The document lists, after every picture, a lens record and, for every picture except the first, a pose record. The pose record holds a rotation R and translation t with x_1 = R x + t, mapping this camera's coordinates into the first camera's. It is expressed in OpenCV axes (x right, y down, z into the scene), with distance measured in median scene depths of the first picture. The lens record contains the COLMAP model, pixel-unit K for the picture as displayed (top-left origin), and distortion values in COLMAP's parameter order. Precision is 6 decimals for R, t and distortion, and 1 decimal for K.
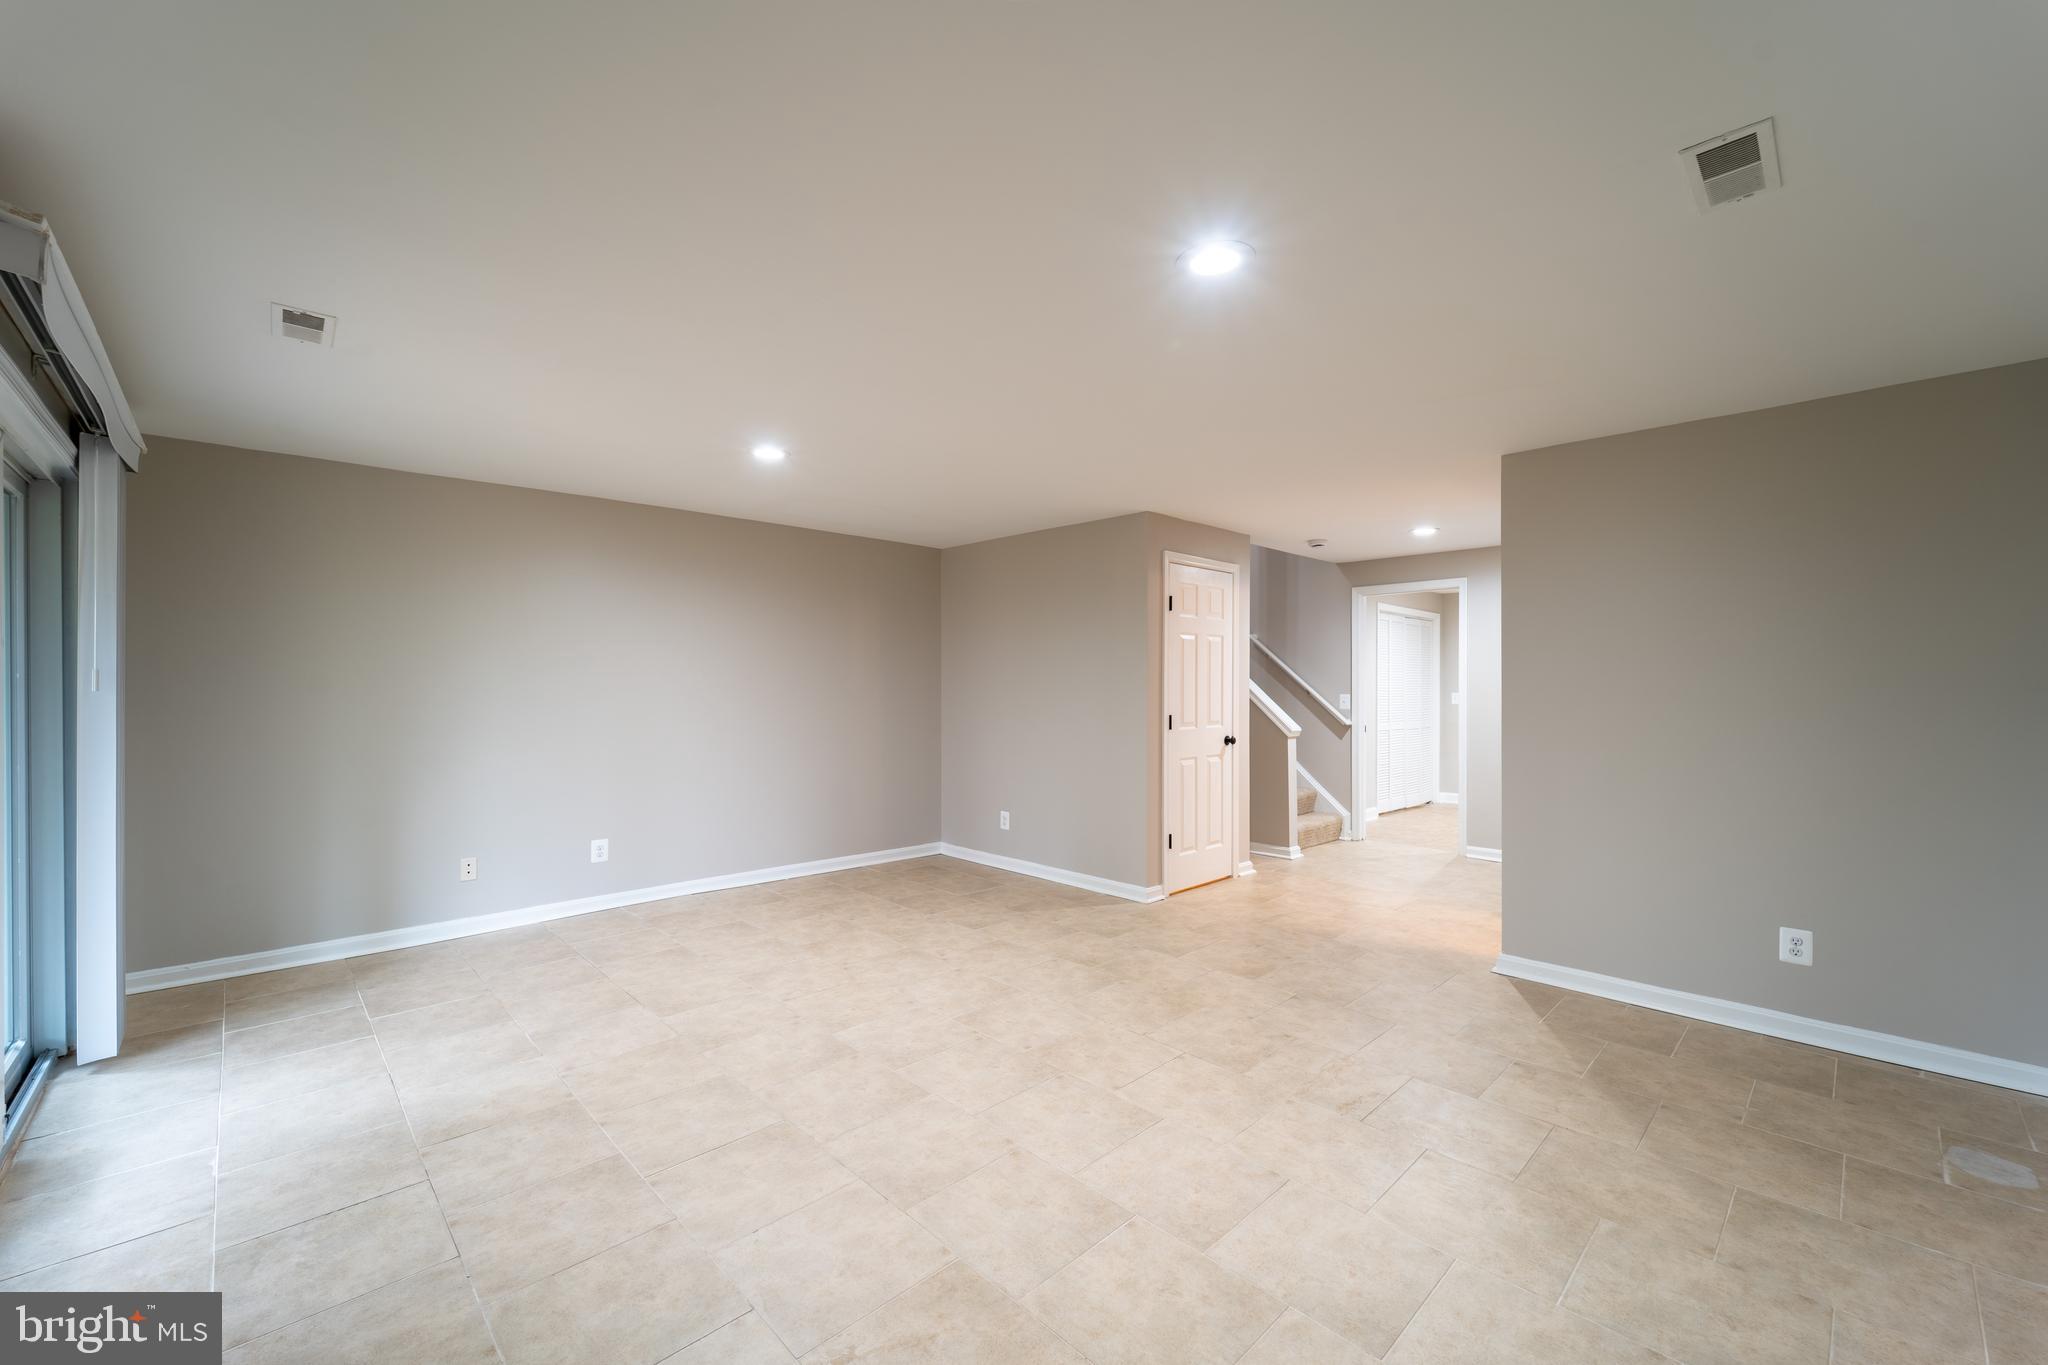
lens RADIAL K [[815.6, 0, 1029.1], [0, 815.6, 691.9], [0, 0, 1]] dist [0.003424, -0.002280]
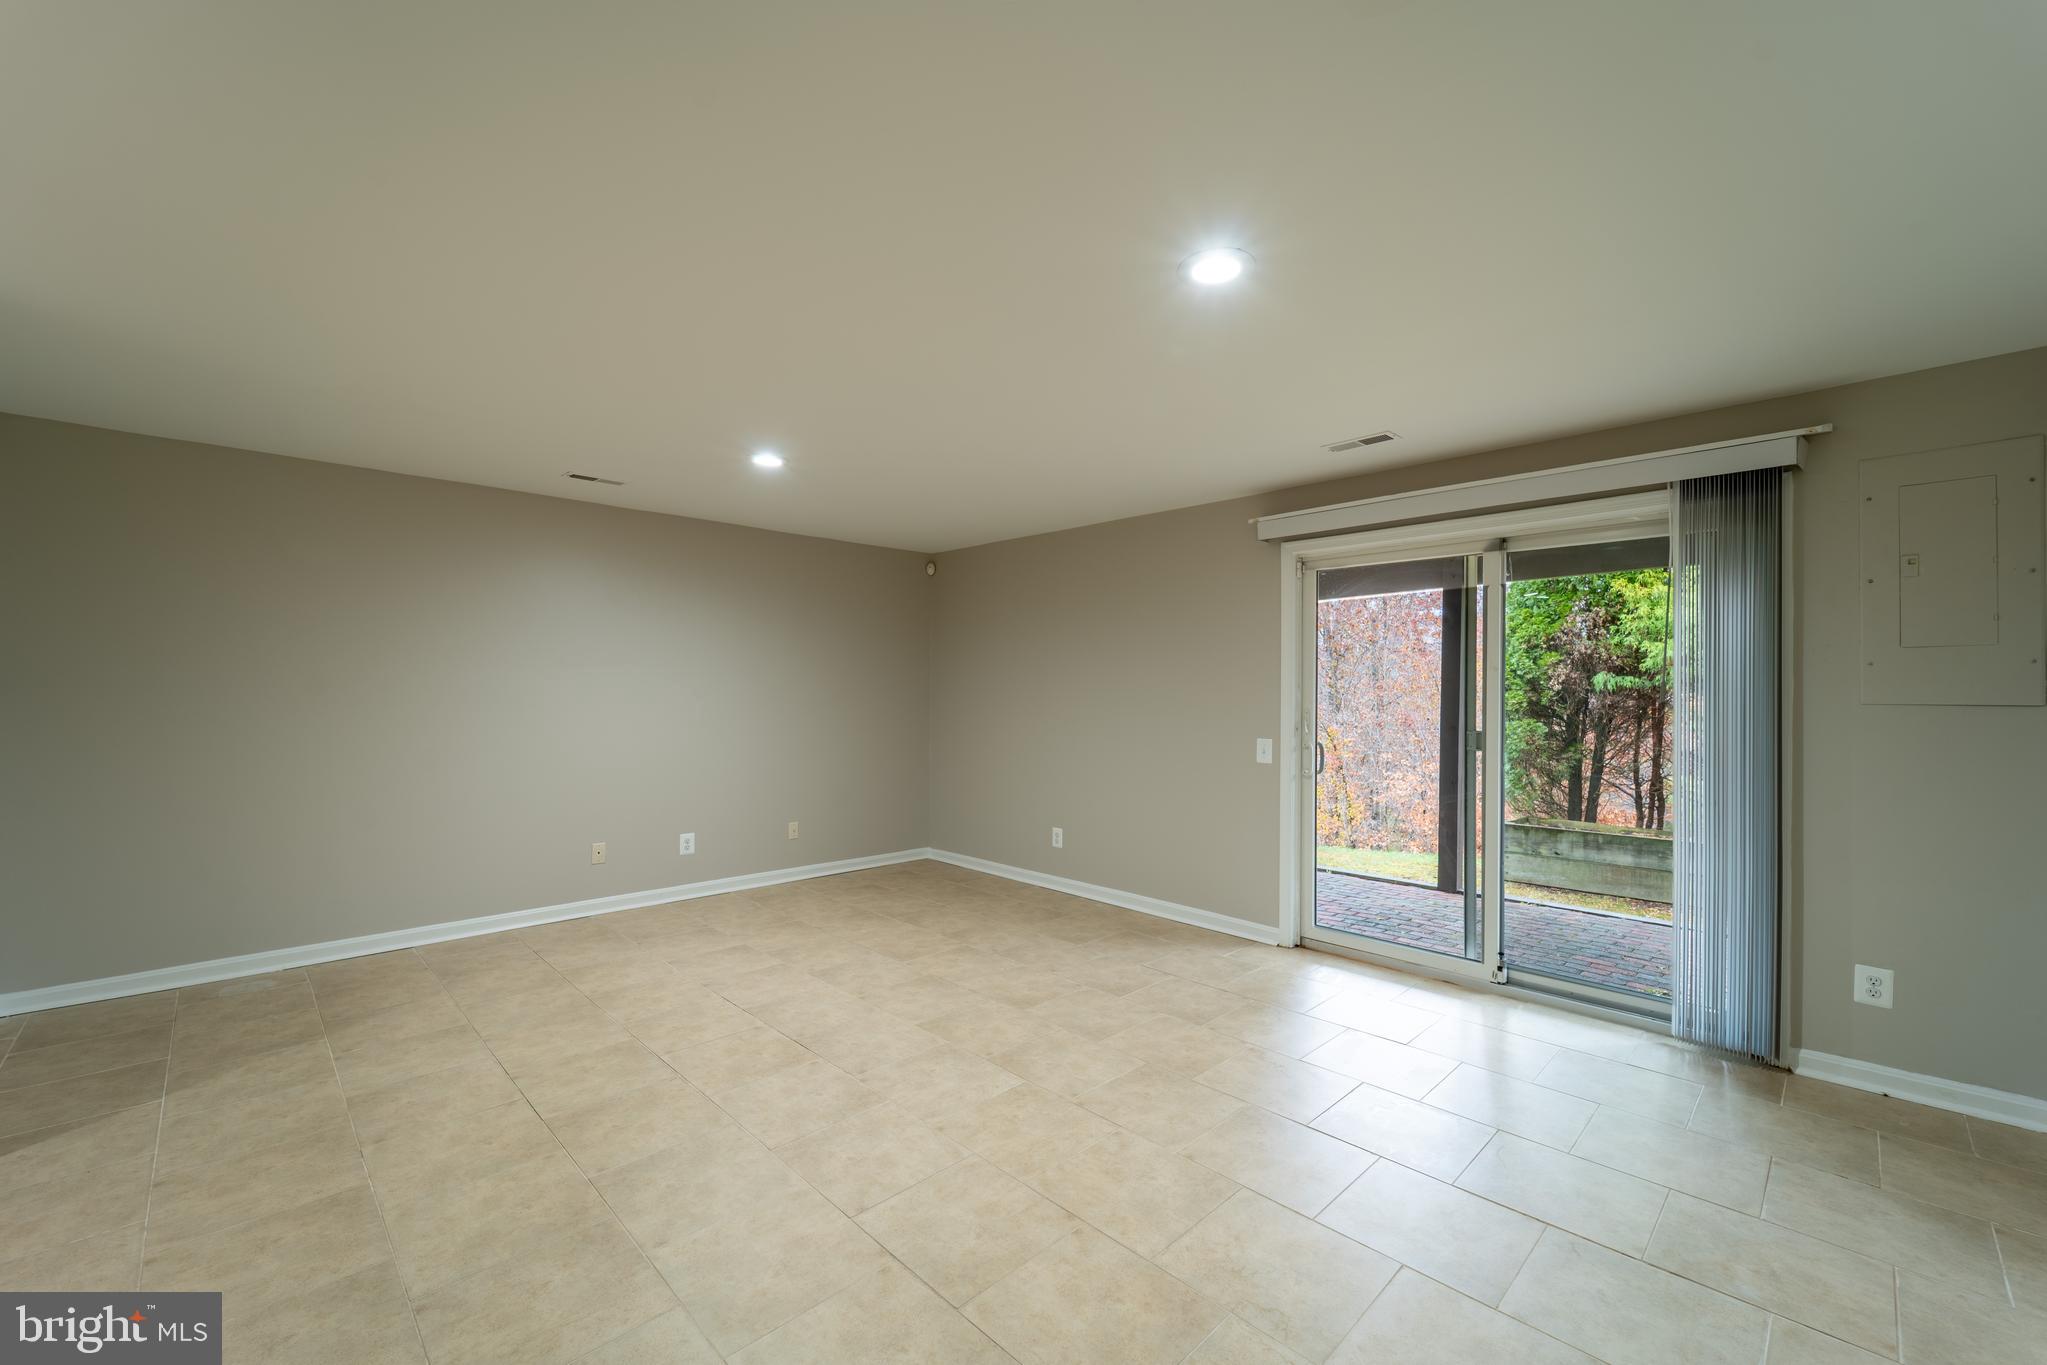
lens RADIAL K [[815.2, 0, 1022.8], [0, 815.2, 679.4], [0, 0, 1]] dist [0.003424, -0.002280]
pose [[-0.999948, -0.009339, -0.004096, -0.243003], [-0.009314, 0.999938, -0.006071, -0.015889], [0.004152, -0.006032, -0.999973, 1.987637]]
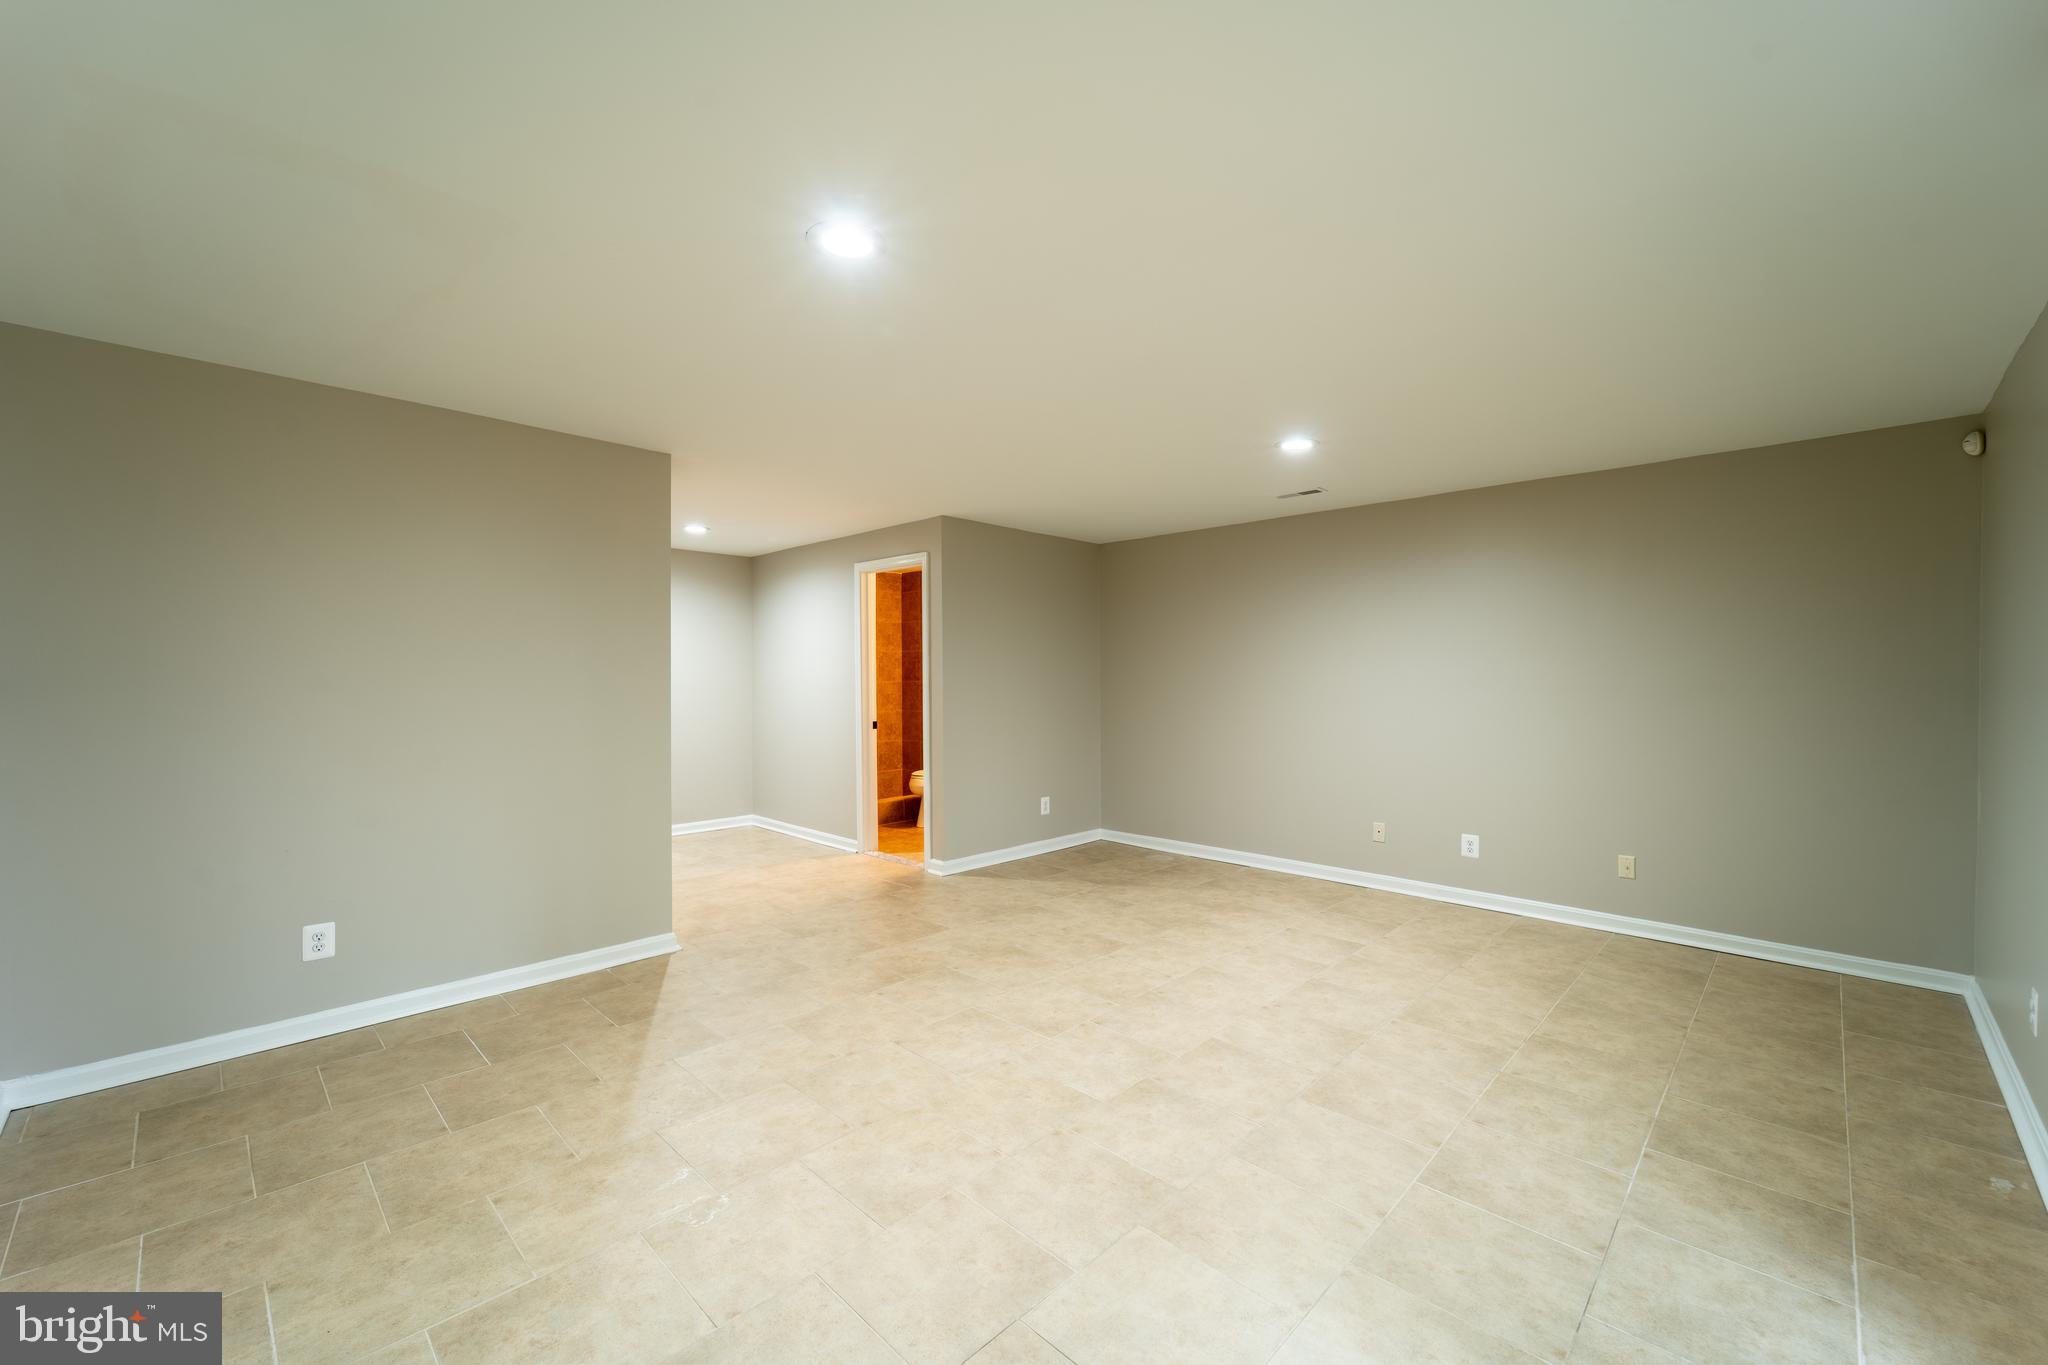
lens RADIAL K [[815.6, 0, 1028.3], [0, 815.6, 678.4], [0, 0, 1]] dist [0.003424, -0.002280]
pose [[-0.029594, -0.004164, 0.999553, -1.108941], [0.007842, 0.999960, 0.004398, -0.010341], [-0.999531, 0.007968, -0.029560, 1.149048]]
